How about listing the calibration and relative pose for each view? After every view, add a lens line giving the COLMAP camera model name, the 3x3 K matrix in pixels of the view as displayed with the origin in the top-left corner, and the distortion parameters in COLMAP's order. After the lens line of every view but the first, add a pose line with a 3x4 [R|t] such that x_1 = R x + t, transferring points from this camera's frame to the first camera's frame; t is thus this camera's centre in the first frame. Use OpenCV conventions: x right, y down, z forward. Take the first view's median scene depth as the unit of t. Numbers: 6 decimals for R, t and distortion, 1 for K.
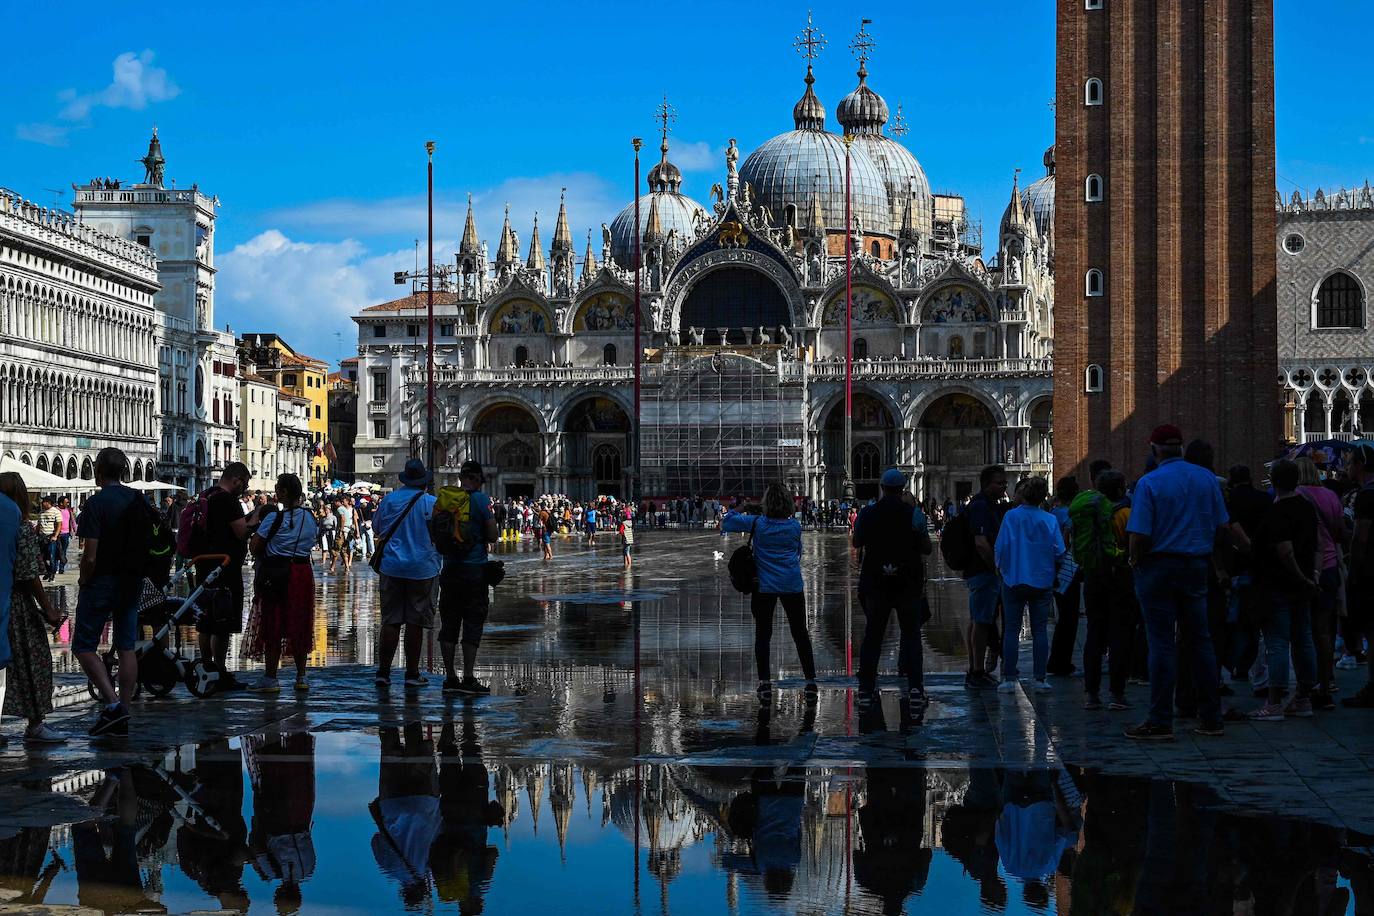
lens RADIAL K [[2174.8, 0, 694.6], [0, 2174.8, 459.0], [0, 0, 1]] dist [0.026216, 0.000000]
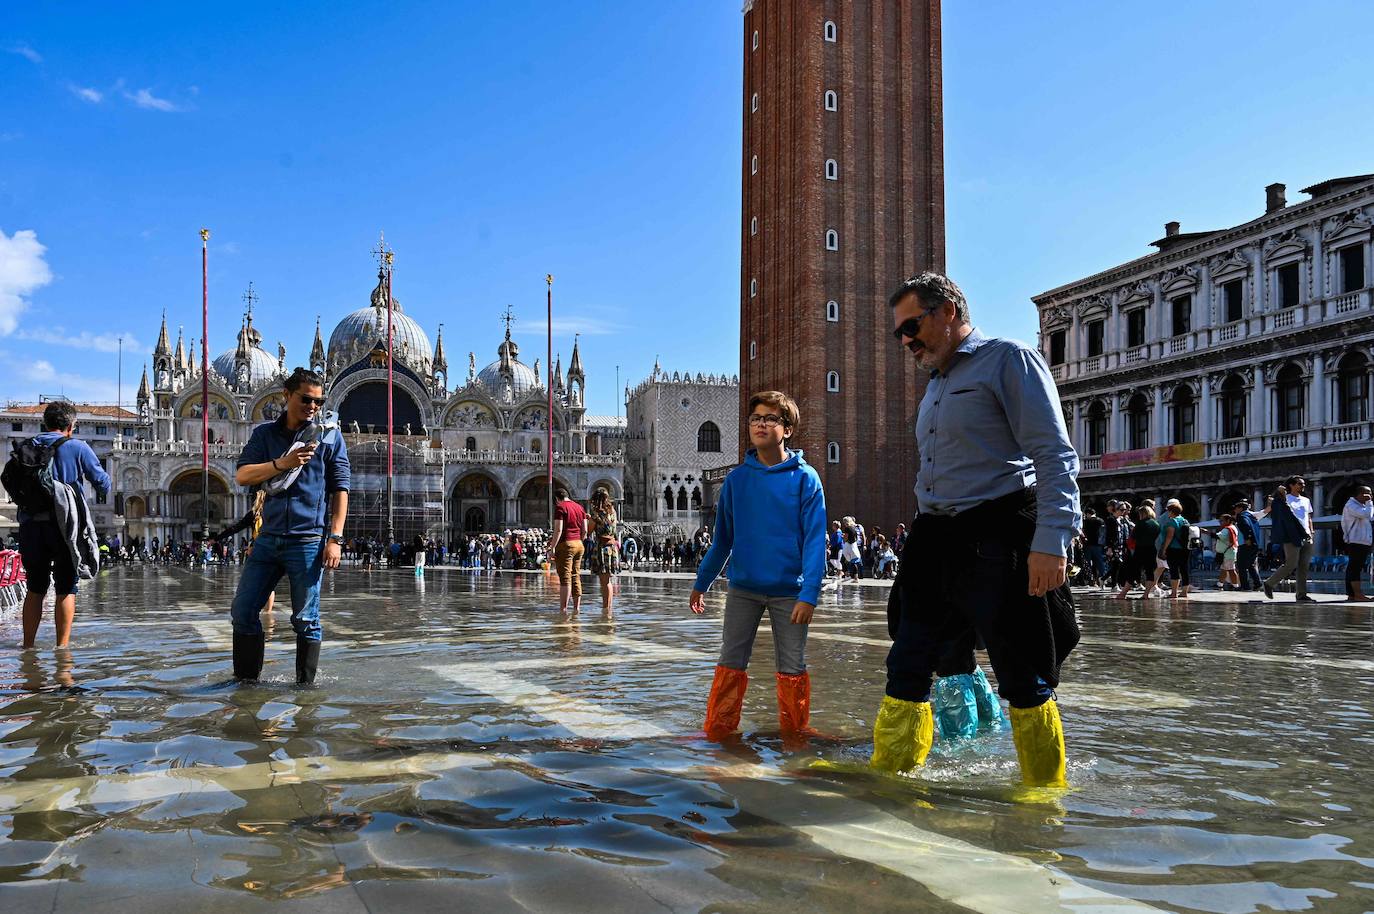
lens RADIAL K [[914.5, 0, 618.3], [0, 914.5, 555.5], [0, 0, 1]] dist [-0.018999, 0.006686]
pose [[0.861649, 0.003459, 0.507493, -0.153874], [-0.014260, 0.999747, 0.017397, 0.013269], [-0.507305, -0.022227, 0.861480, 0.410128]]
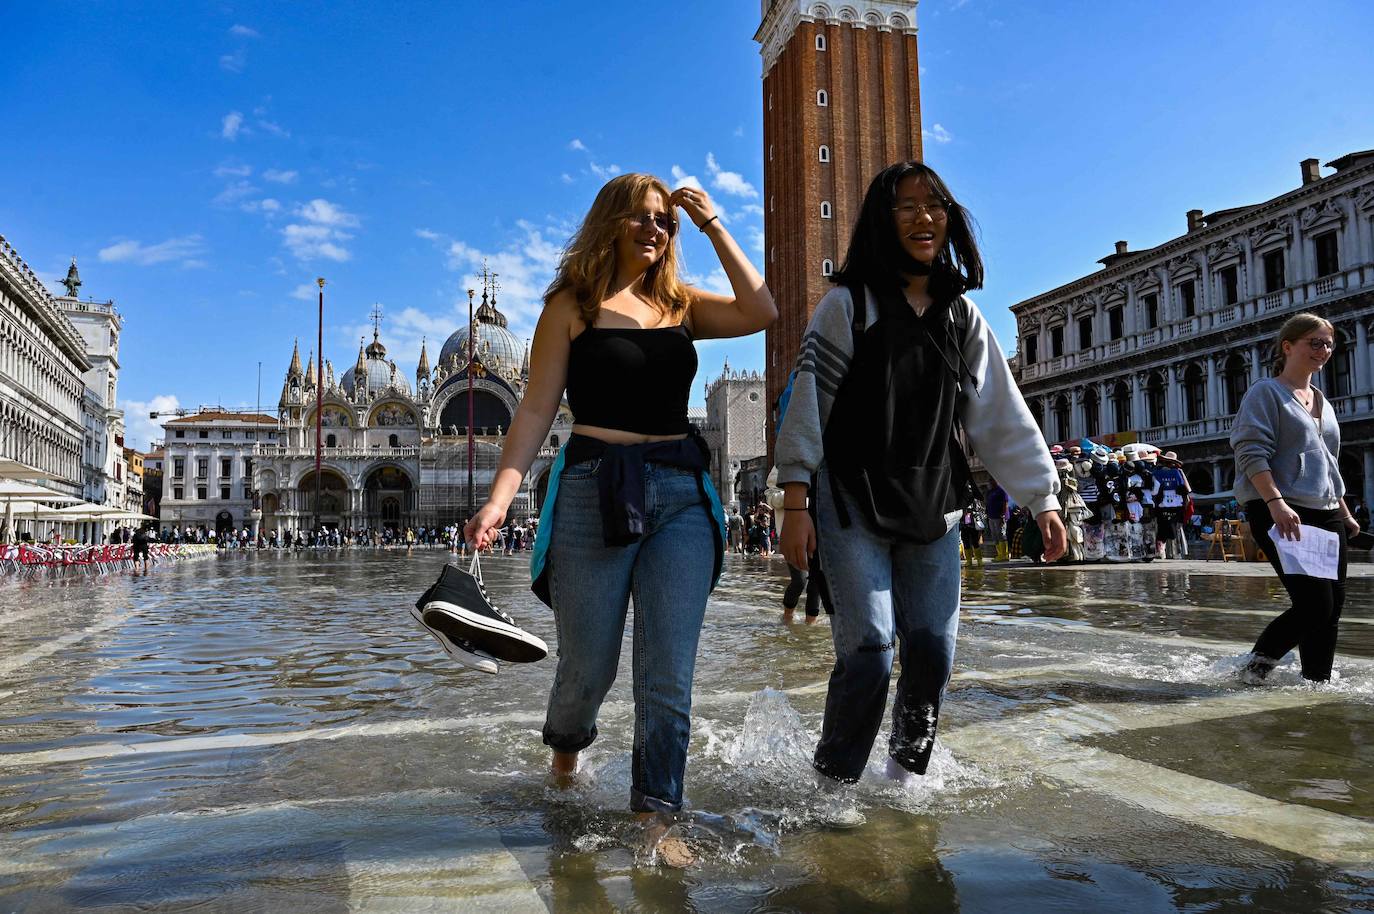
lens RADIAL K [[885.2, 0, 680.0], [0, 885.2, 465.7], [0, 0, 1]] dist [-0.021932, 0.008919]
pose [[0.897645, 0.021854, 0.440178, -0.140819], [0.005401, 0.998149, -0.060571, 0.011200], [-0.440687, 0.056748, 0.895865, 0.336491]]
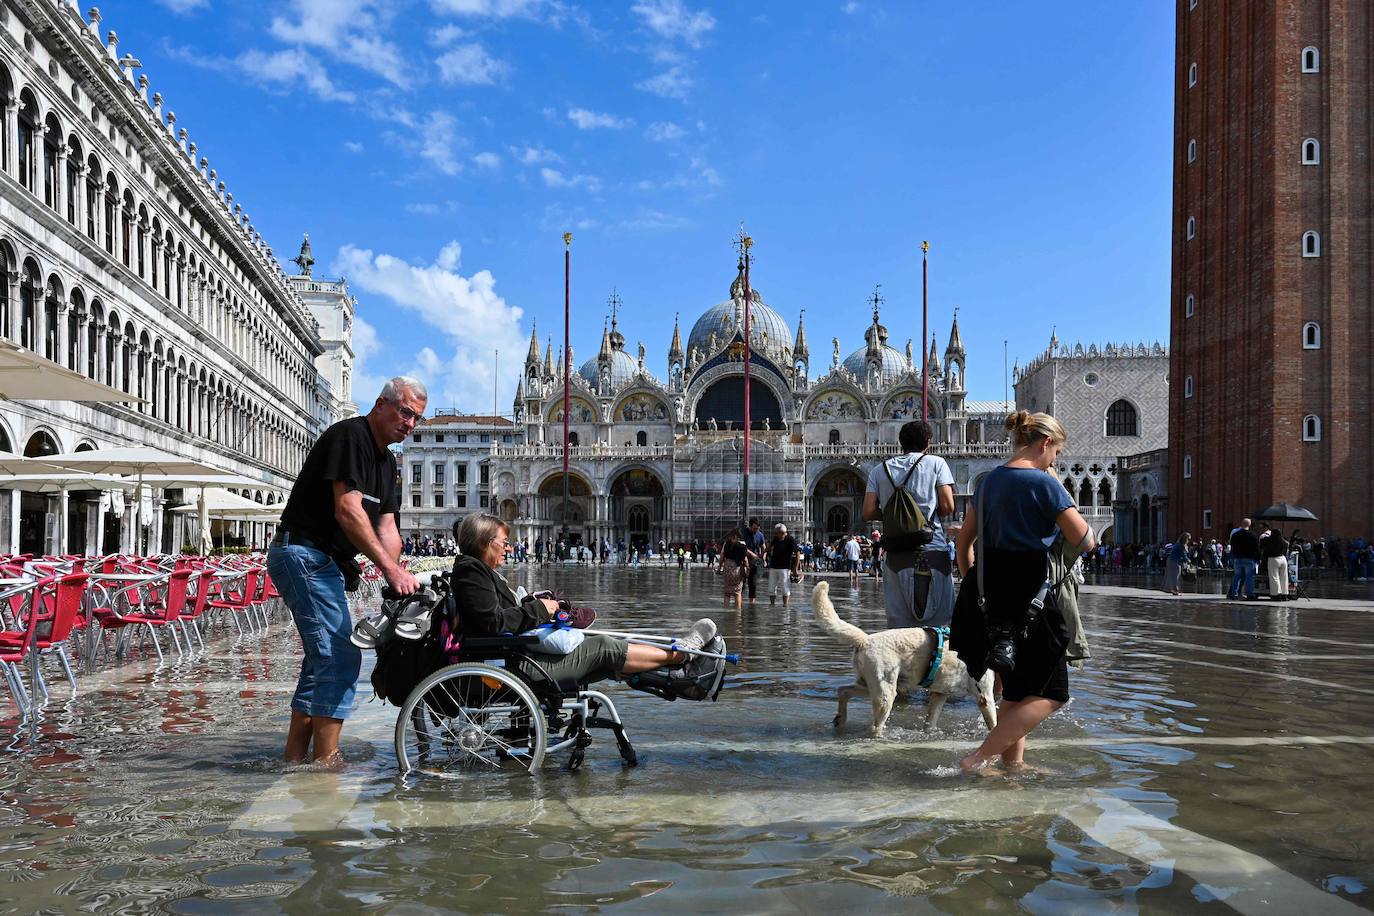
lens RADIAL K [[943.2, 0, 622.8], [0, 943.2, 550.2], [0, 0, 1]] dist [-0.002053, -0.011194]
pose [[0.988314, 0.011277, 0.152017, -0.145306], [-0.014042, 0.999755, 0.017130, 0.012260], [-0.151787, -0.019064, 0.988229, 0.432072]]
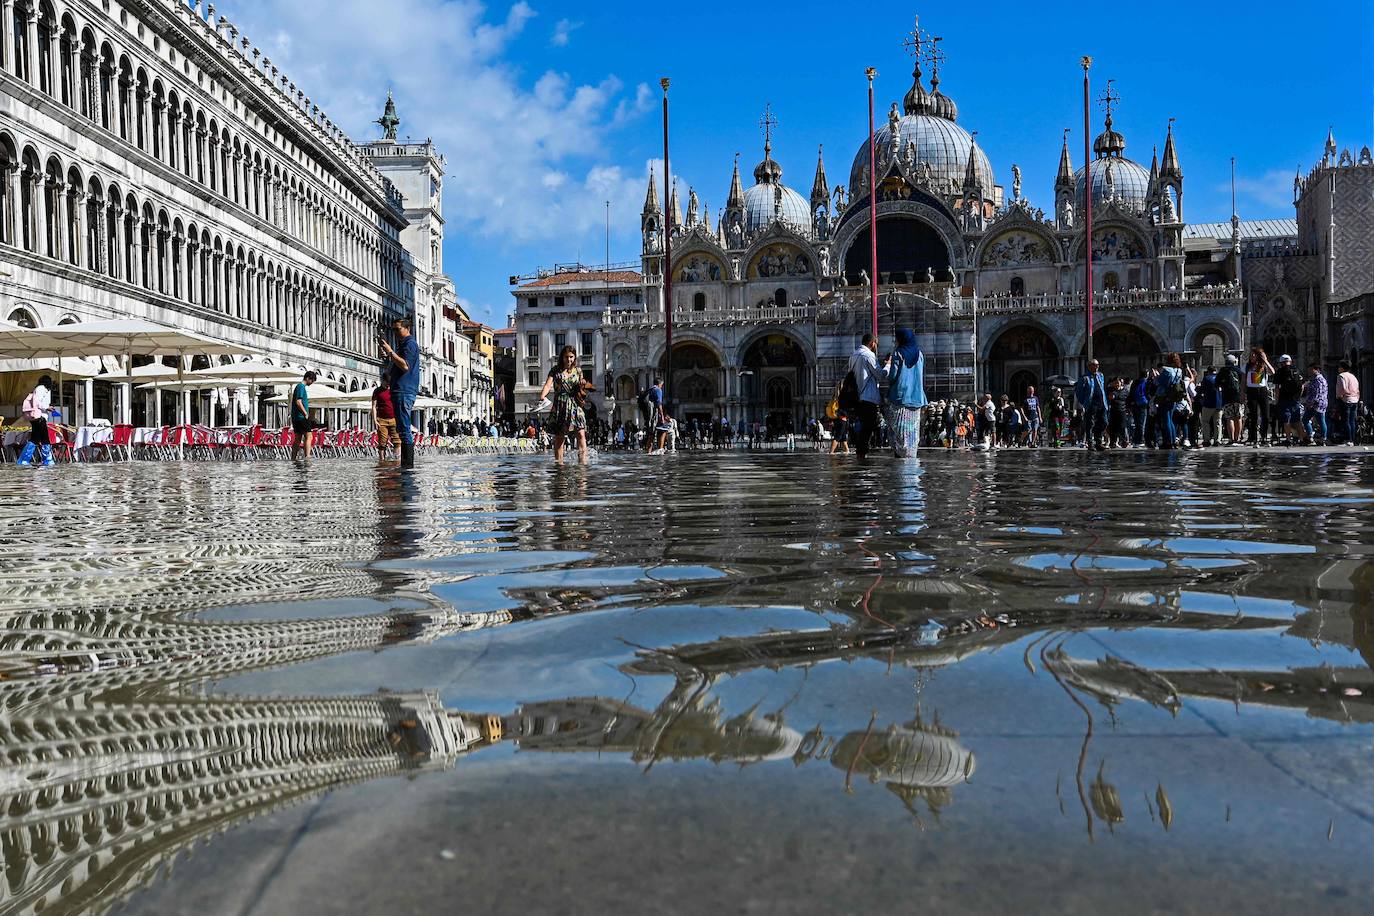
lens RADIAL K [[1298.9, 0, 589.8], [0, 1298.9, 451.8], [0, 0, 1]] dist [-0.010827, 0.000000]
pose [[0.999159, -0.009623, -0.039865, -0.116908], [0.010715, 0.999571, 0.027263, 0.013385], [0.039585, -0.027668, 0.998833, 0.326339]]
